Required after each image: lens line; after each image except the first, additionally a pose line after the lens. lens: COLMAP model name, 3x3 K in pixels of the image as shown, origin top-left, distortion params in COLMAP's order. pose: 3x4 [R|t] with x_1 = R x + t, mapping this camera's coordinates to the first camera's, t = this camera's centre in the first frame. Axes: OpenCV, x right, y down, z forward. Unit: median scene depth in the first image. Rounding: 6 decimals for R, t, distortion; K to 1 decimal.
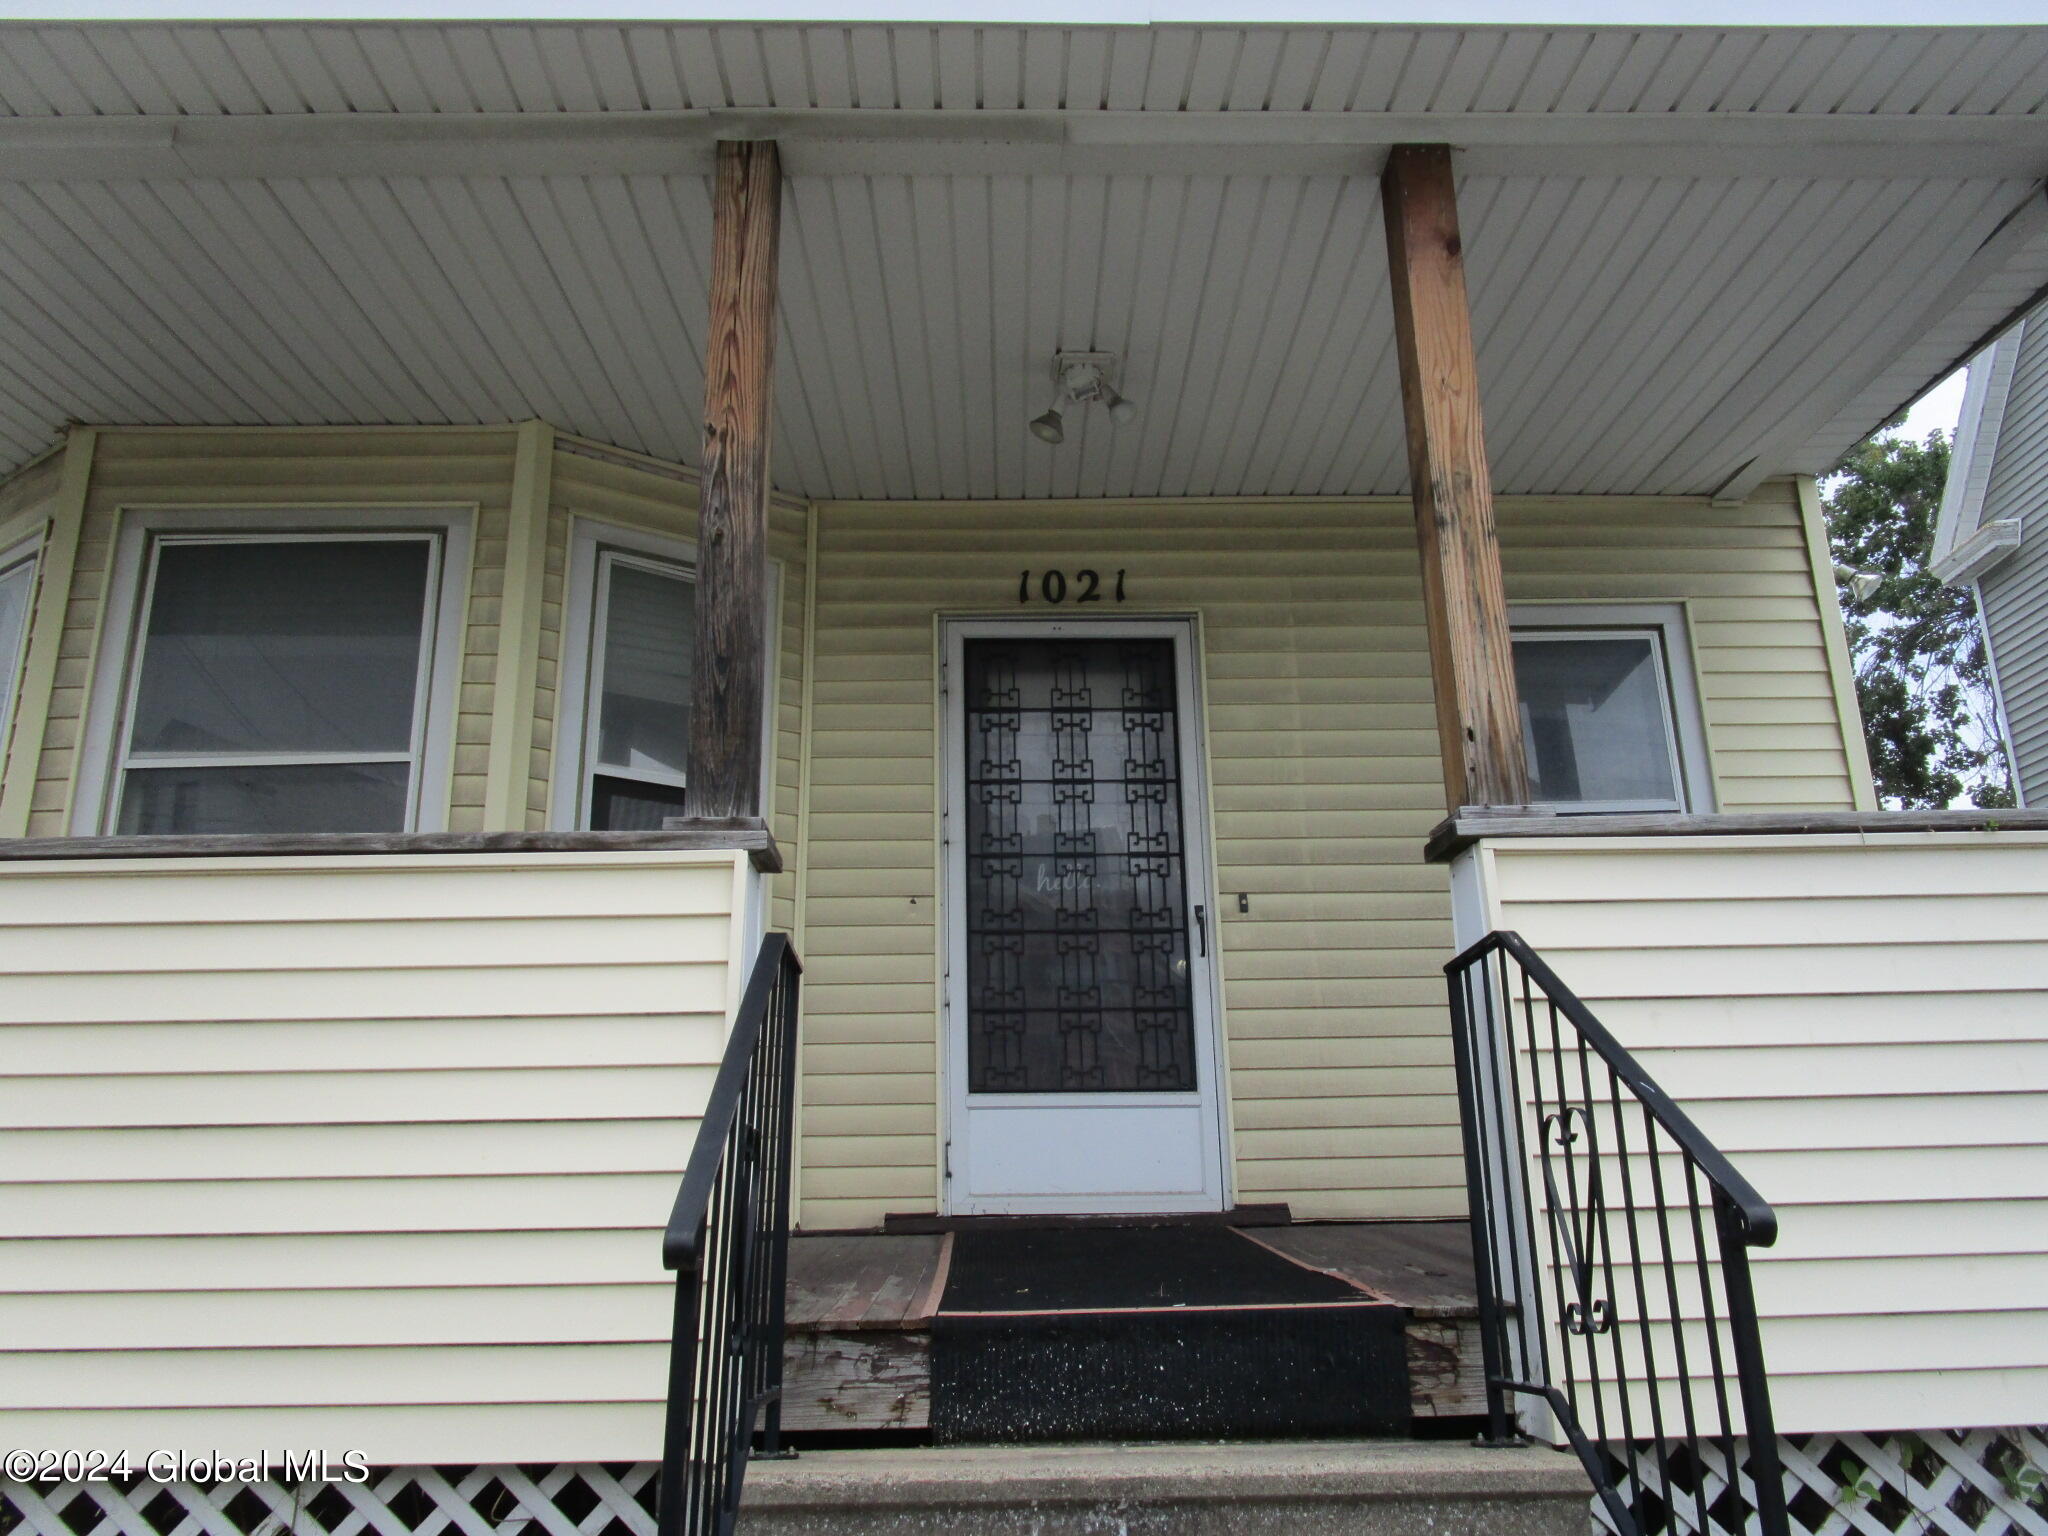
lens RADIAL K [[1459.4, 0, 1013.9], [0, 1459.4, 772.5], [0, 0, 1]] dist [-0.025849, 0.006927]
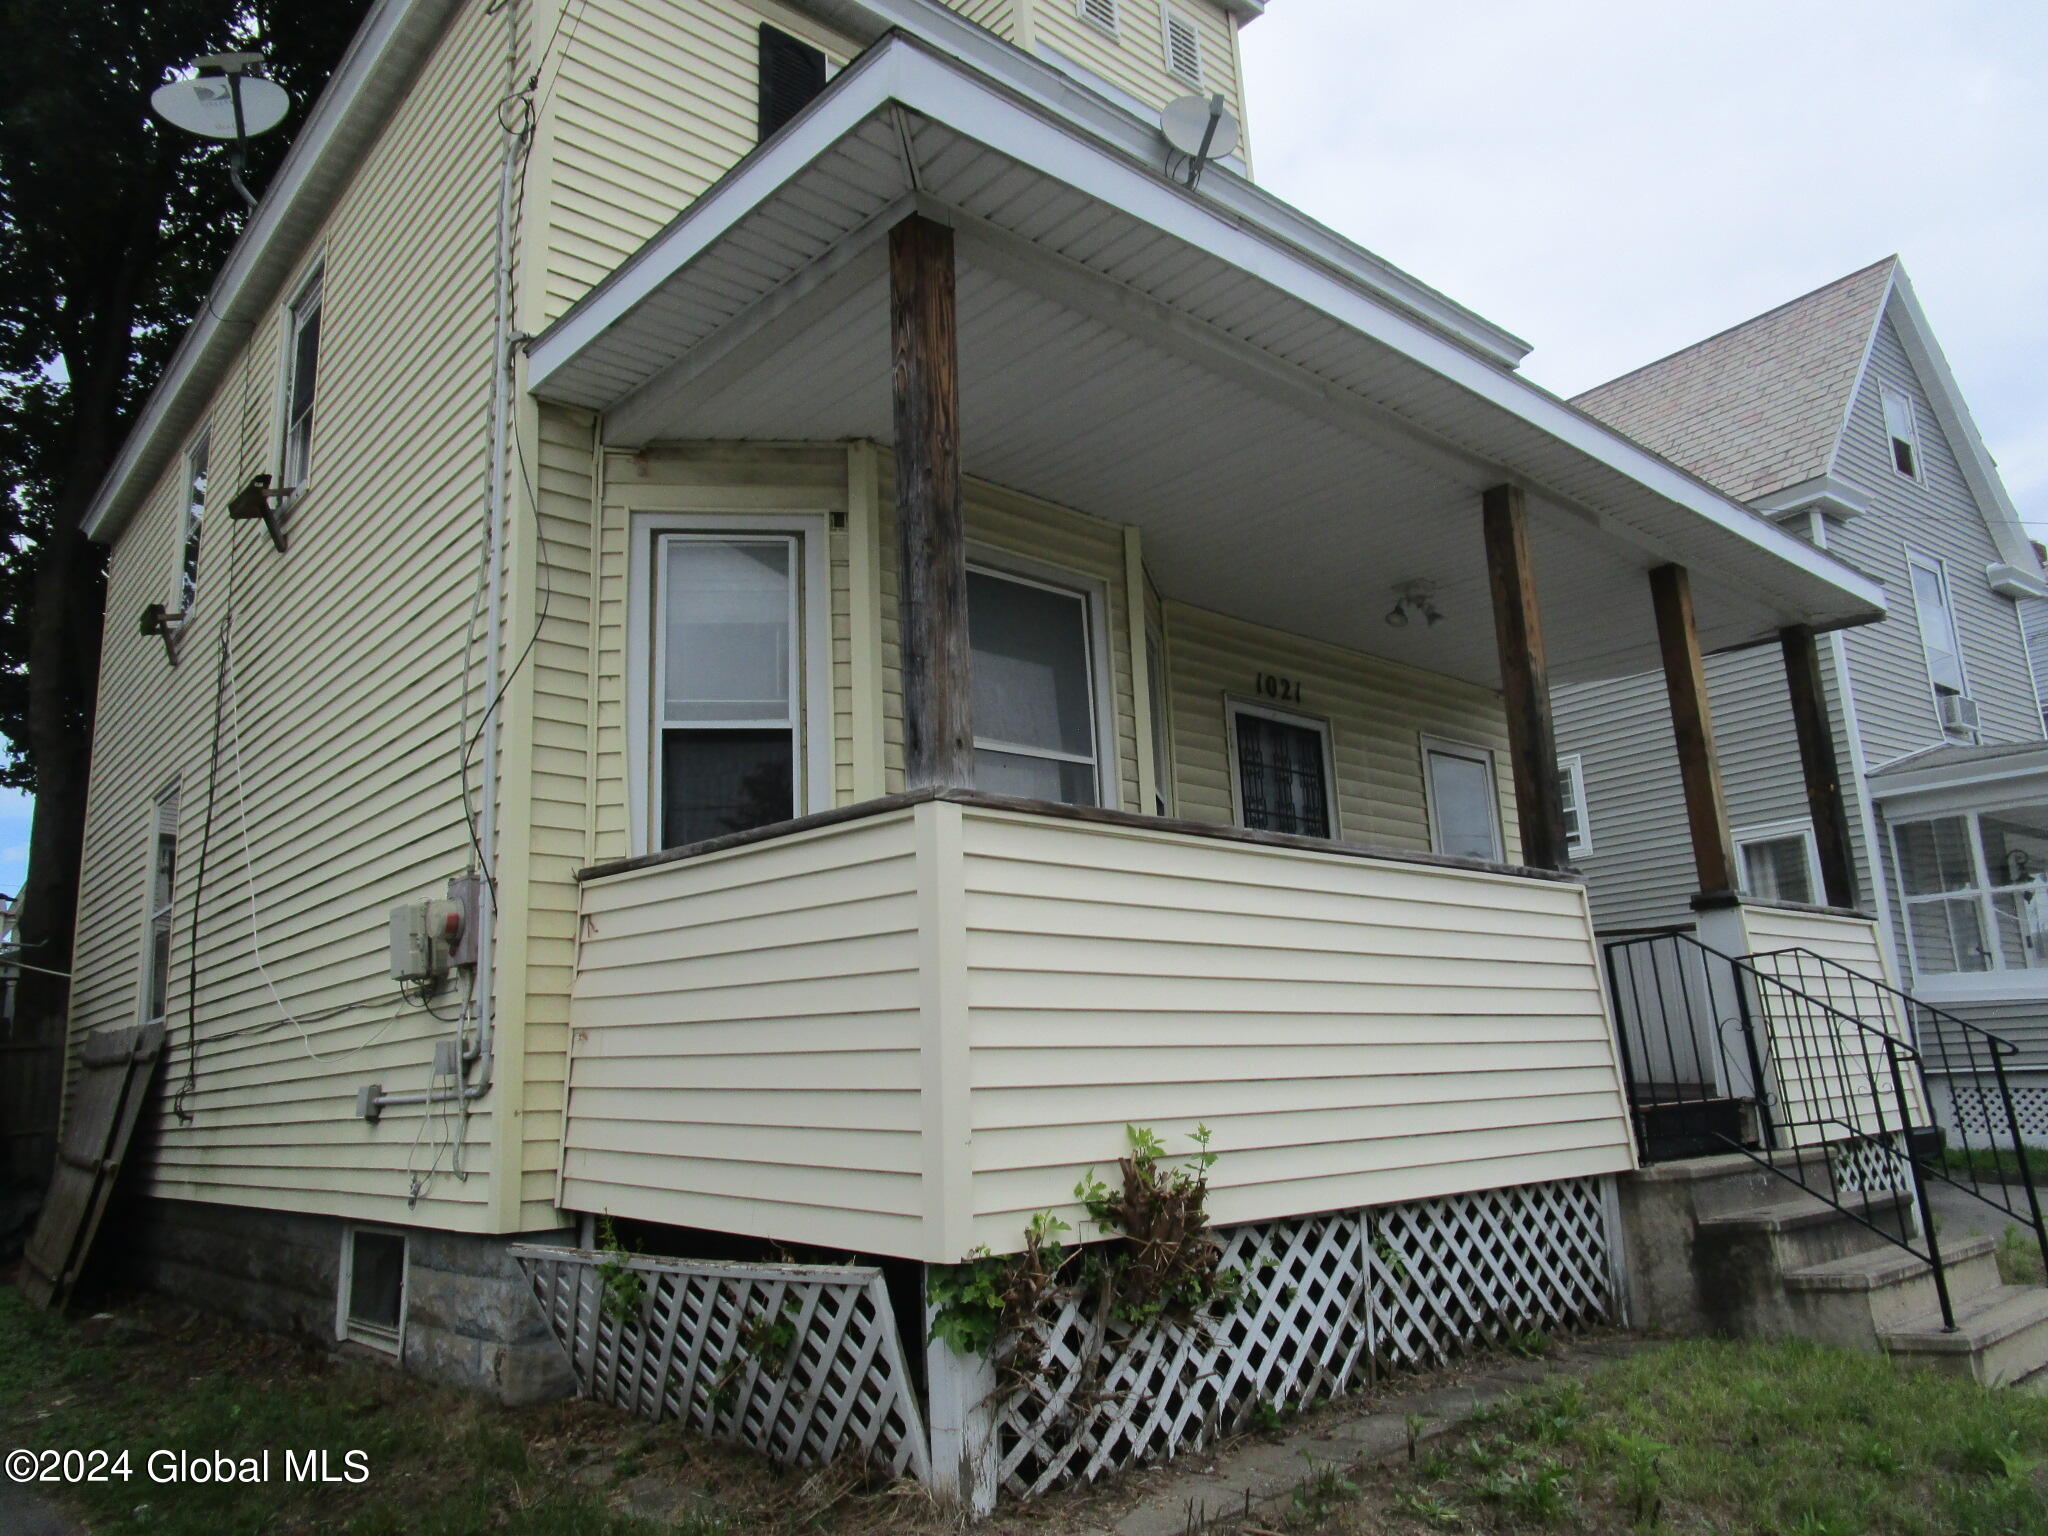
lens RADIAL K [[1459.4, 0, 1040.3], [0, 1459.4, 761.5], [0, 0, 1]] dist [-0.025849, 0.006927]
pose [[0.748909, 0.128707, 0.650054, -1.188219], [-0.145634, 0.988942, -0.028024, 0.031174], [-0.646472, -0.073682, 0.759371, -0.020968]]
